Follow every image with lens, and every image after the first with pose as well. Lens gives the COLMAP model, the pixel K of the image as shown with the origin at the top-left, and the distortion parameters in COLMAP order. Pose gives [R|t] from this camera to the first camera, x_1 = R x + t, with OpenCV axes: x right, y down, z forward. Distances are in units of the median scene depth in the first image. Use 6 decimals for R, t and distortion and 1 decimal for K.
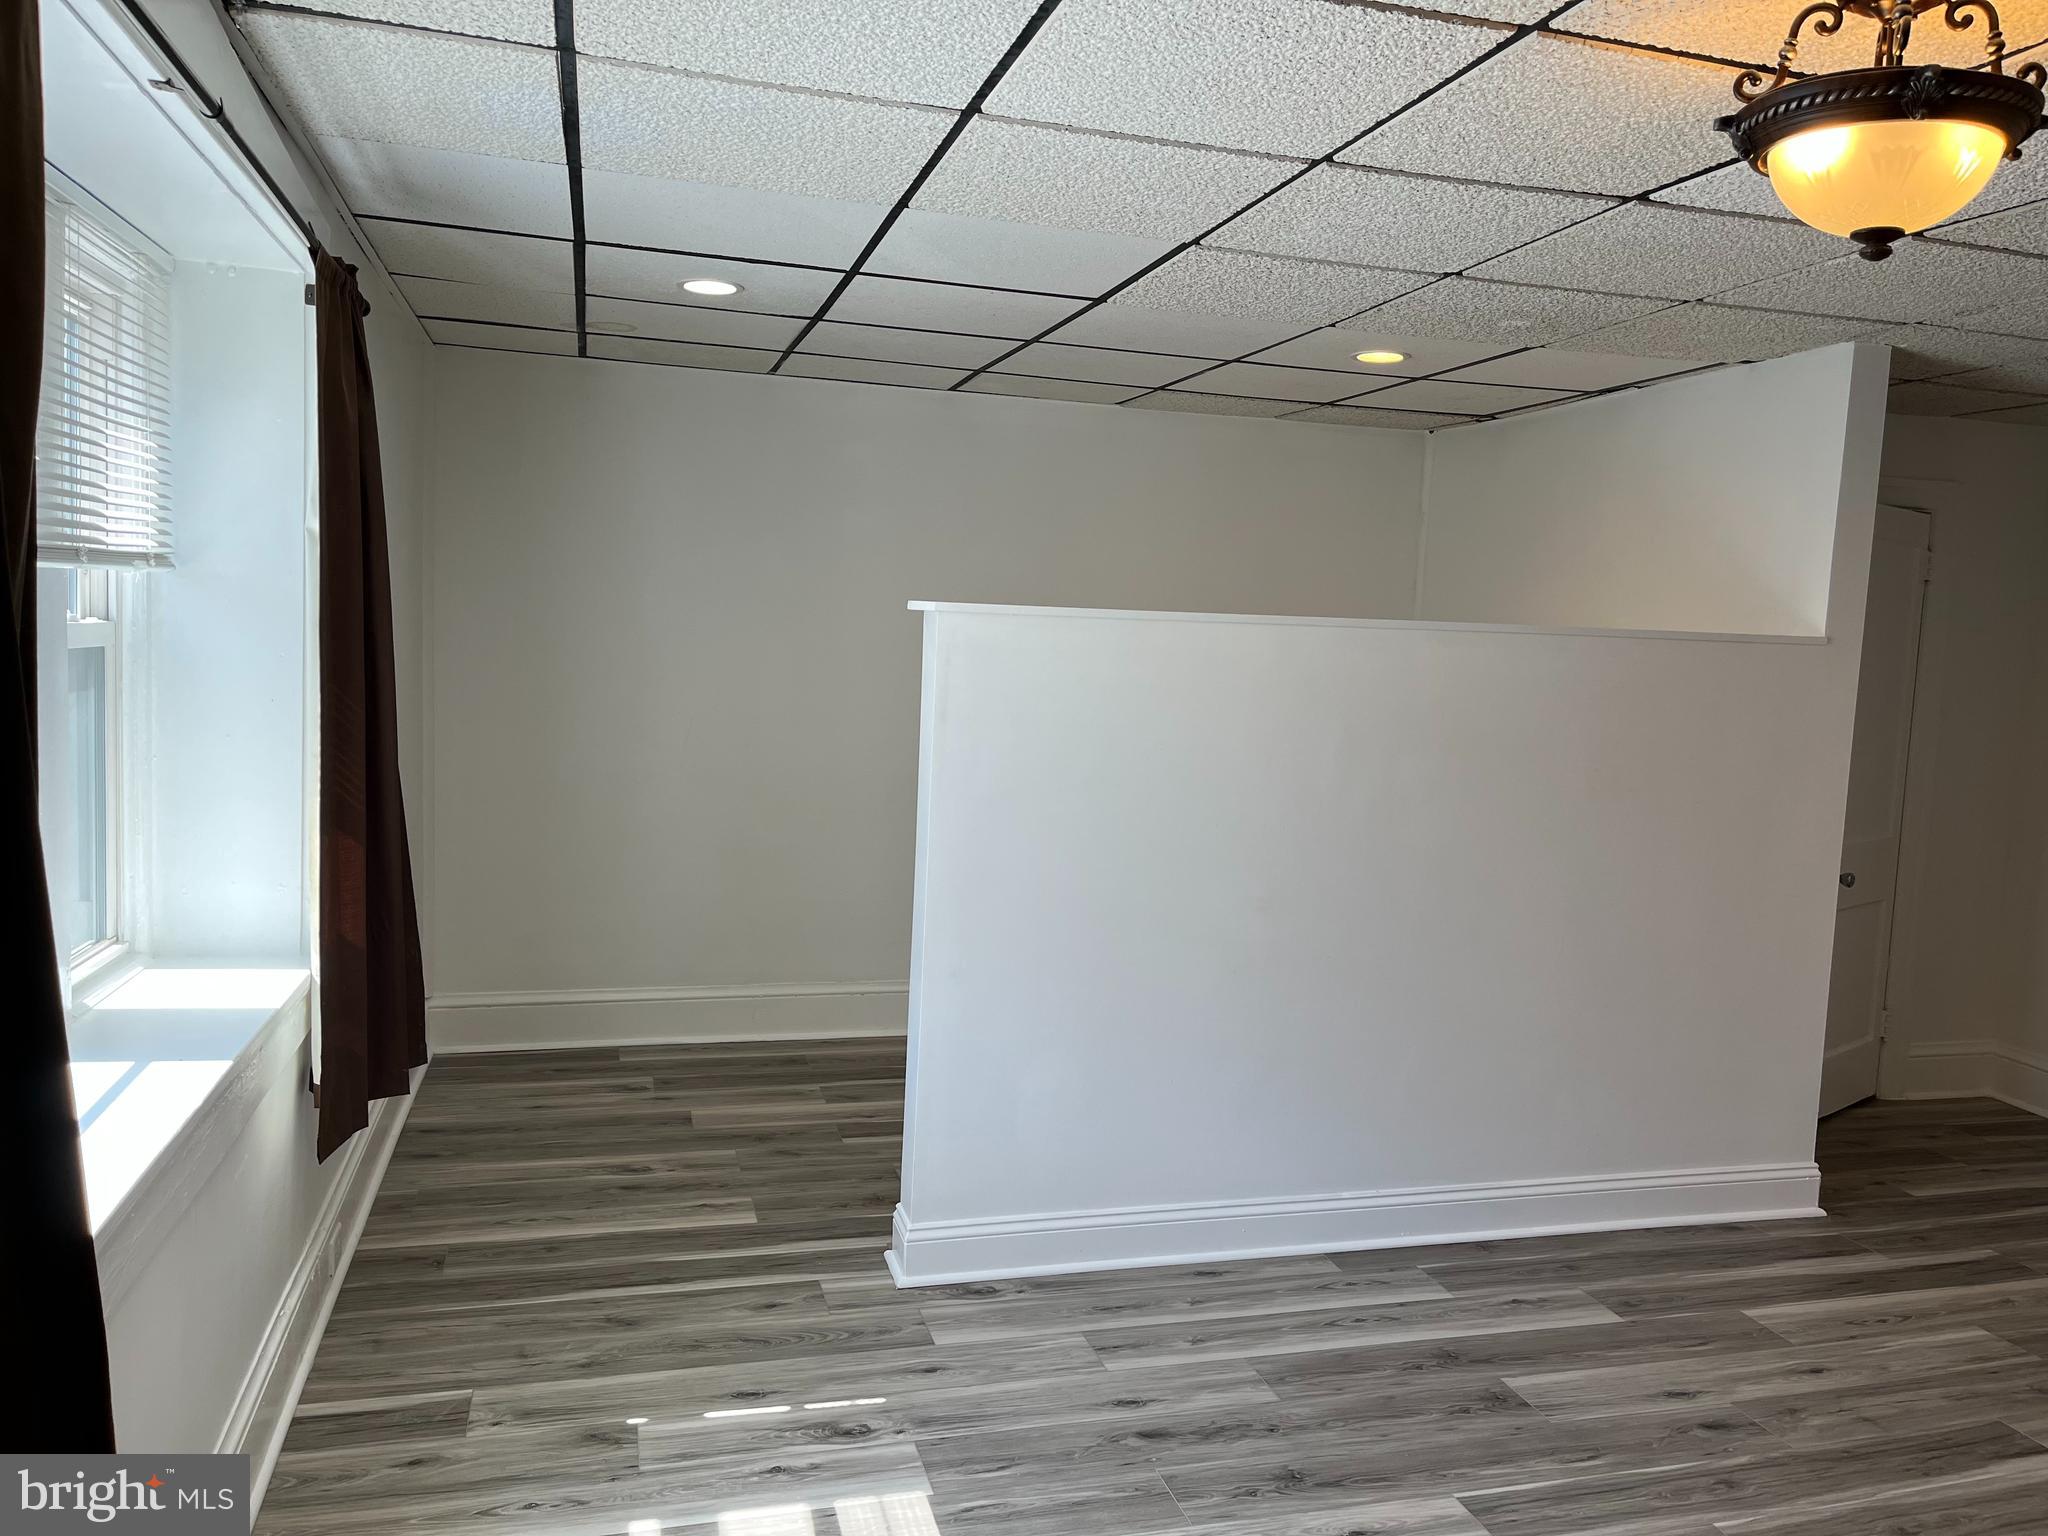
lens RADIAL K [[1540.5, 0, 1020.0], [0, 1540.5, 761.2], [0, 0, 1]] dist [0.073918, -0.098651]
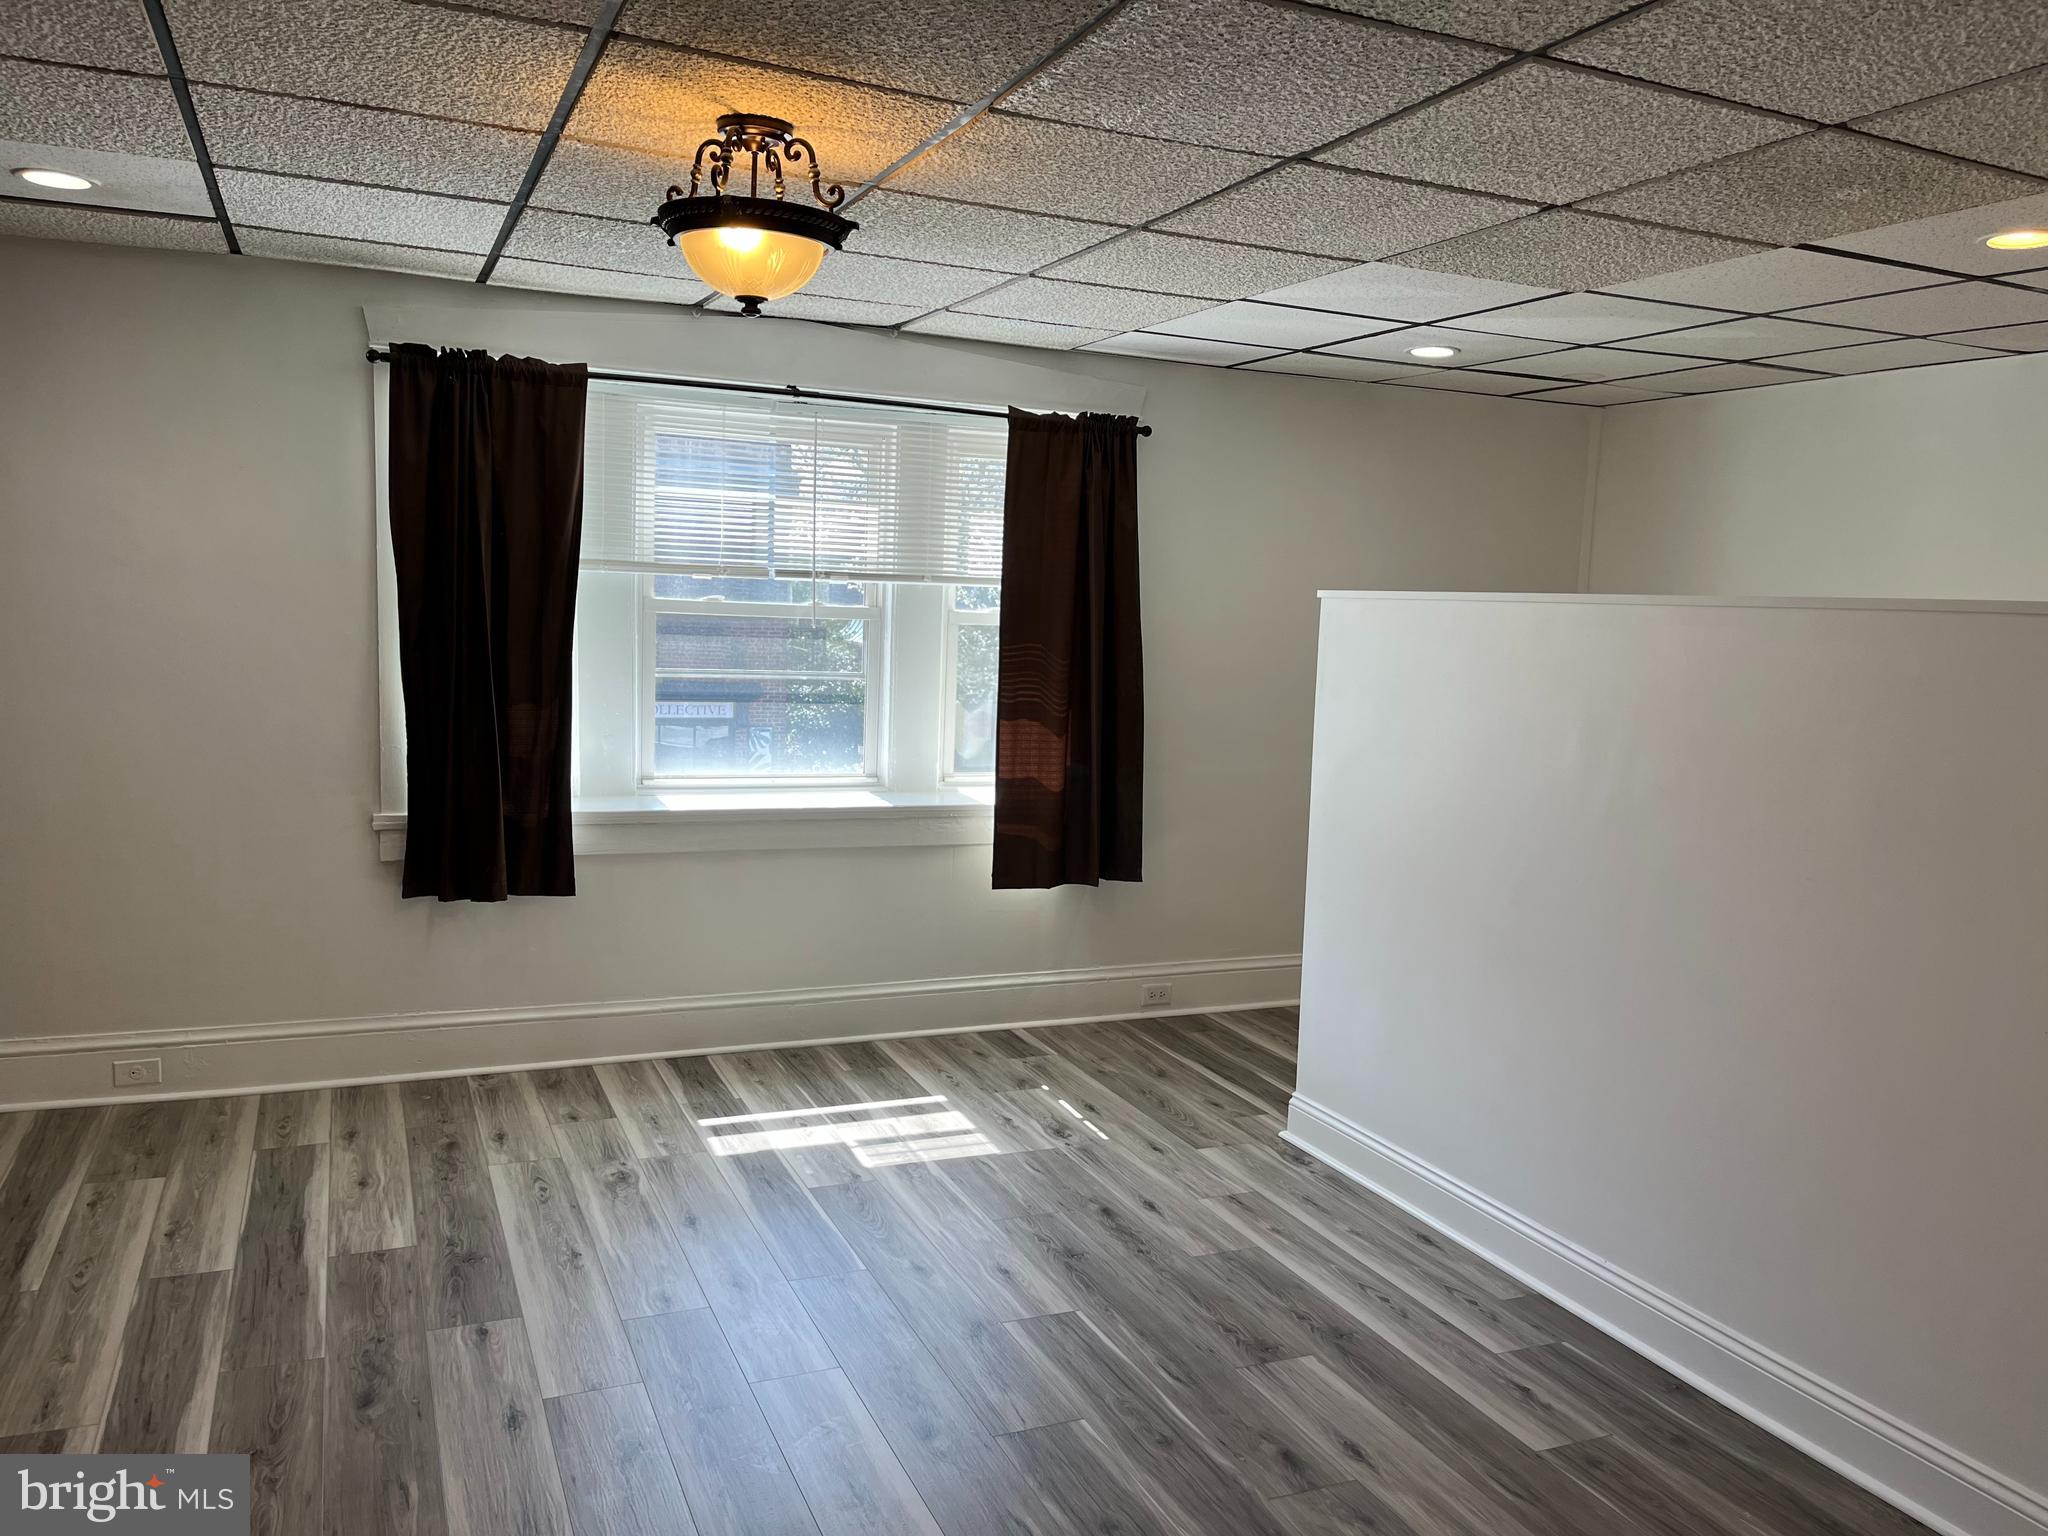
lens RADIAL K [[1540.5, 0, 1035.5], [0, 1540.5, 775.7], [0, 0, 1]] dist [0.073918, -0.098651]
pose [[0.145141, 0.081976, -0.986009, 1.250359], [-0.119144, 0.990758, 0.064833, -0.009721], [0.982211, 0.108067, 0.153567, 0.653747]]
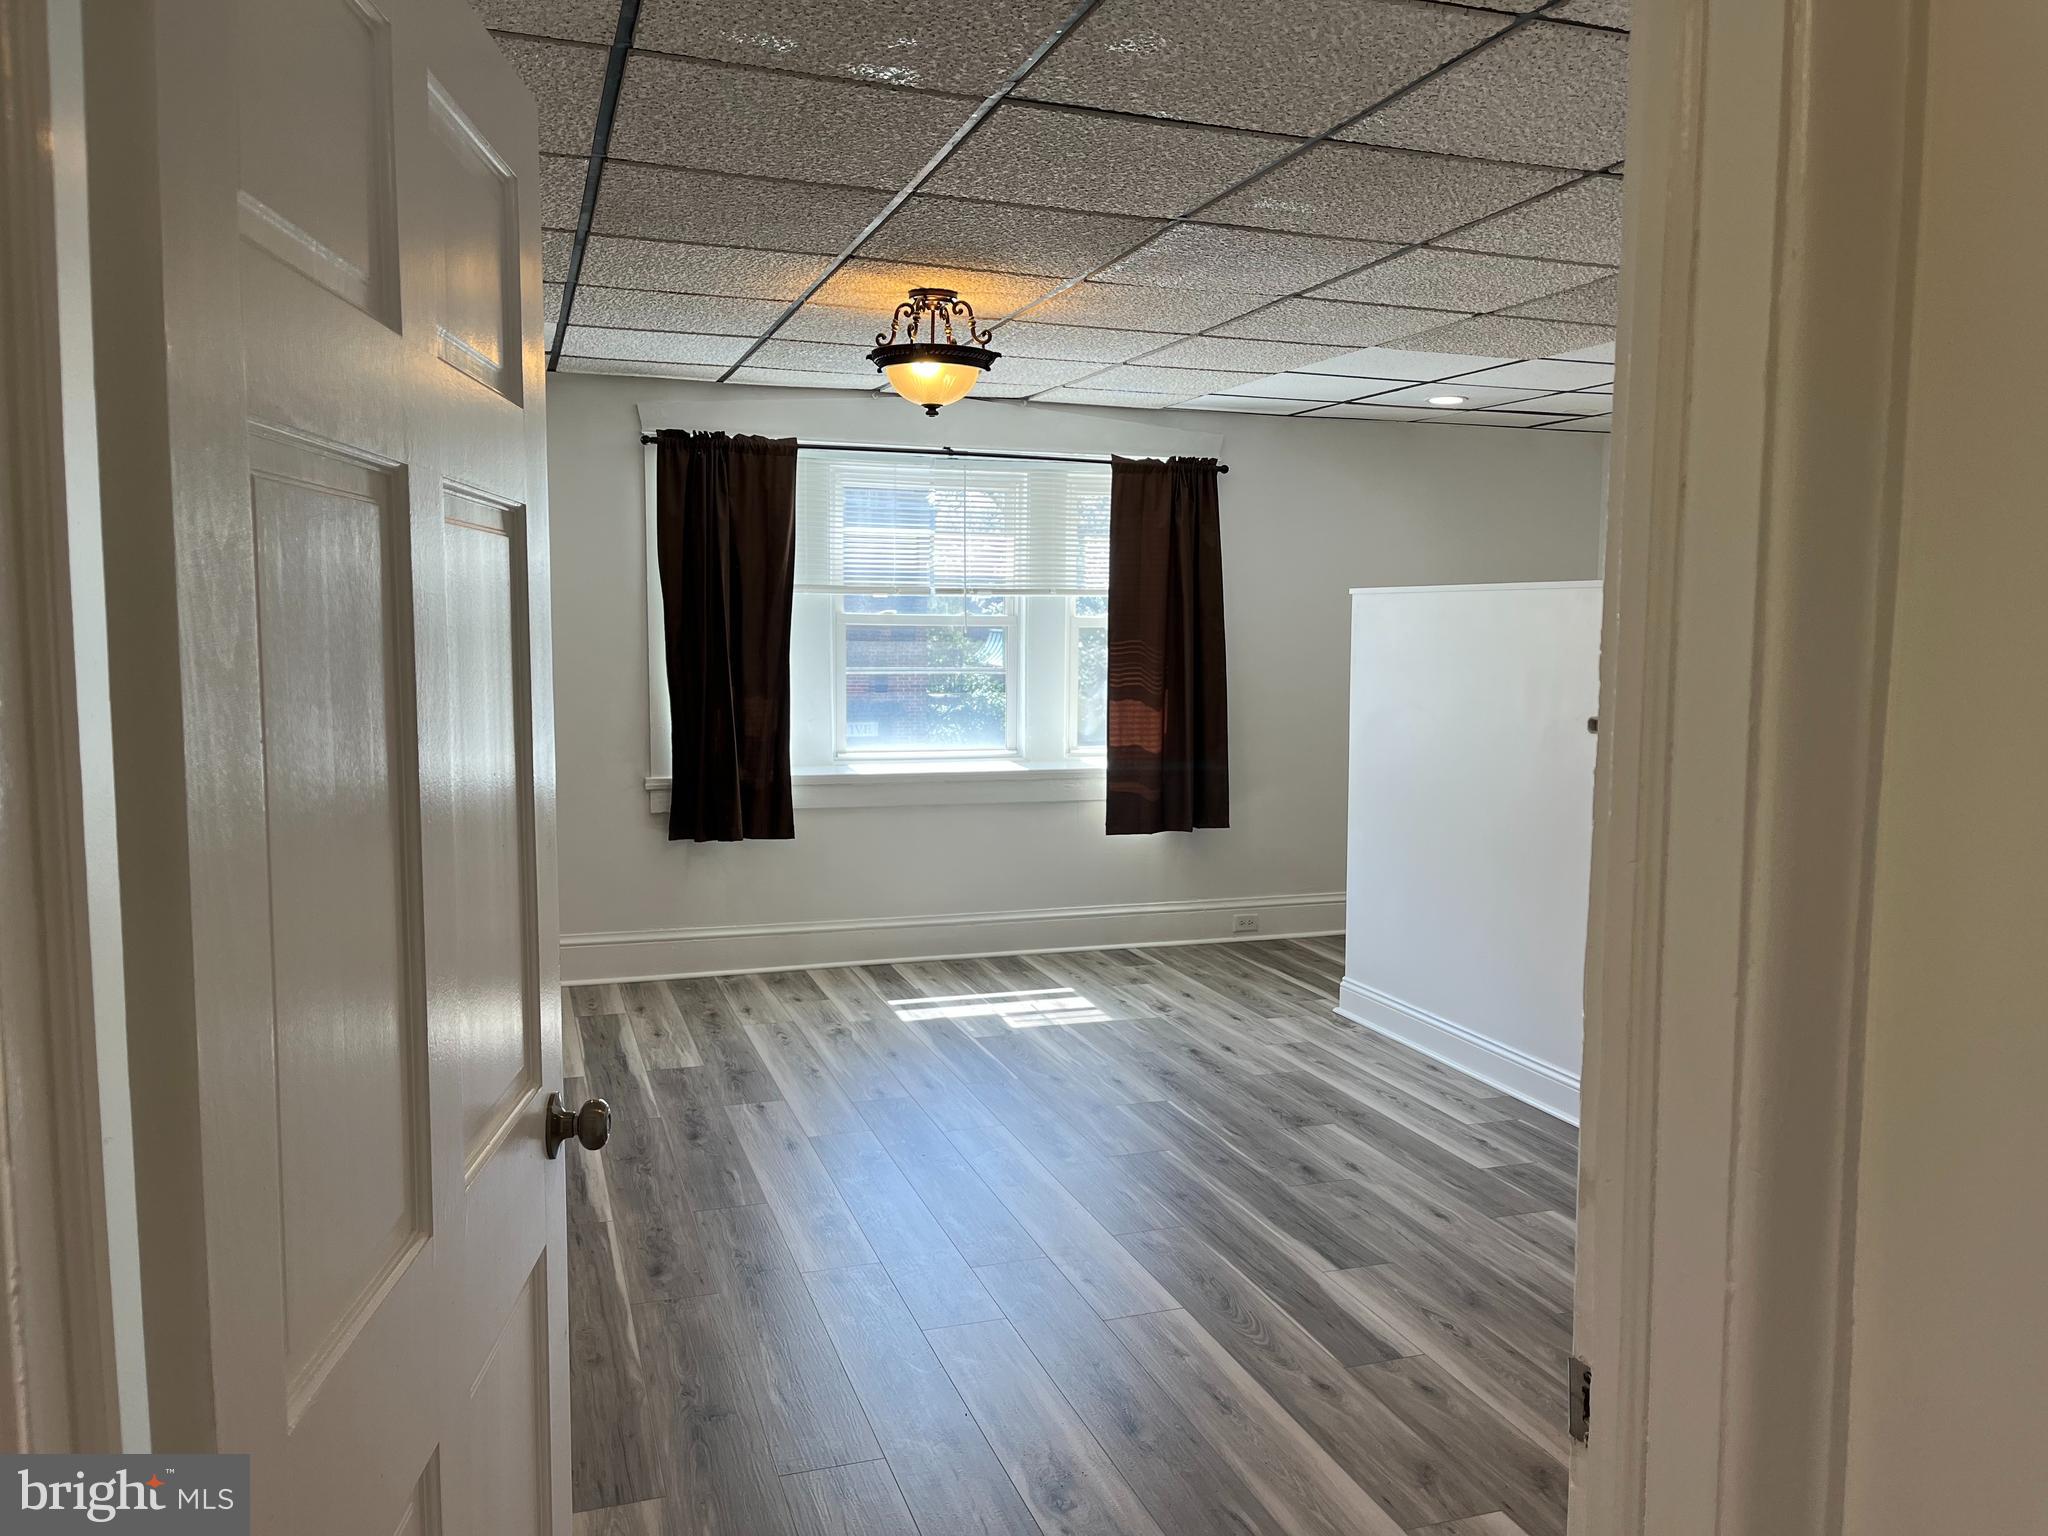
lens RADIAL K [[1540.5, 0, 1044.7], [0, 1540.5, 761.4], [0, 0, 1]] dist [0.073918, -0.098651]
pose [[0.066659, 0.056134, -0.996196, 1.694538], [-0.093415, 0.994382, 0.049782, 0.029229], [0.993393, 0.089742, 0.071528, 0.629990]]
